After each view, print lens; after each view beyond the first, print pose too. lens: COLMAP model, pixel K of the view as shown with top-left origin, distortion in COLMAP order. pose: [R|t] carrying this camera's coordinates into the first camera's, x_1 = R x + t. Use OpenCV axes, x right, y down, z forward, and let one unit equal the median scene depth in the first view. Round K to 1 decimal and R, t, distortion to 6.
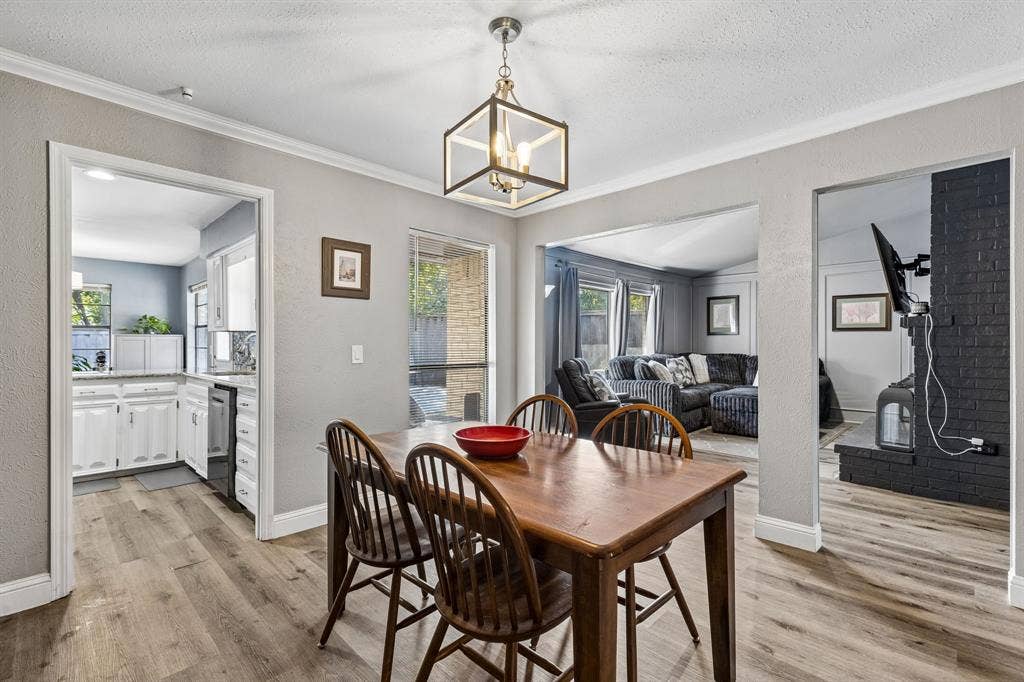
lens RADIAL K [[460.1, 0, 512.3], [0, 460.1, 342.3], [0, 0, 1]] dist [0.011575, -0.000442]
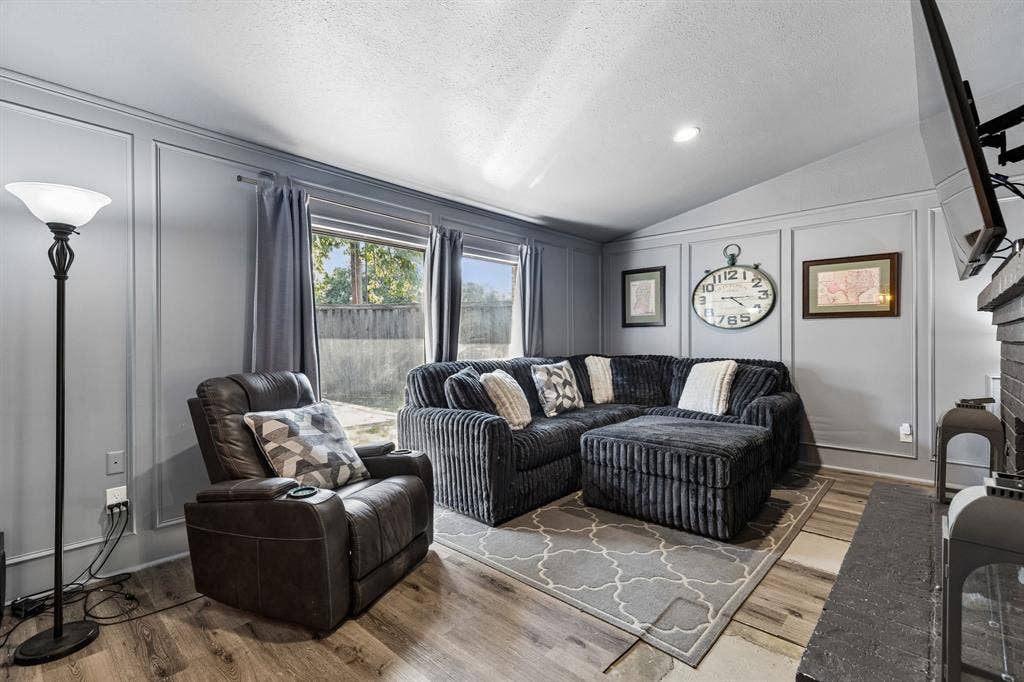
lens RADIAL K [[460.1, 0, 511.7], [0, 460.1, 342.7], [0, 0, 1]] dist [0.011575, -0.000442]
pose [[0.999442, -0.006429, 0.032781, 0.267274], [0.006281, 0.999970, 0.004612, 0.002954], [-0.032810, -0.004403, 0.999452, 0.374718]]
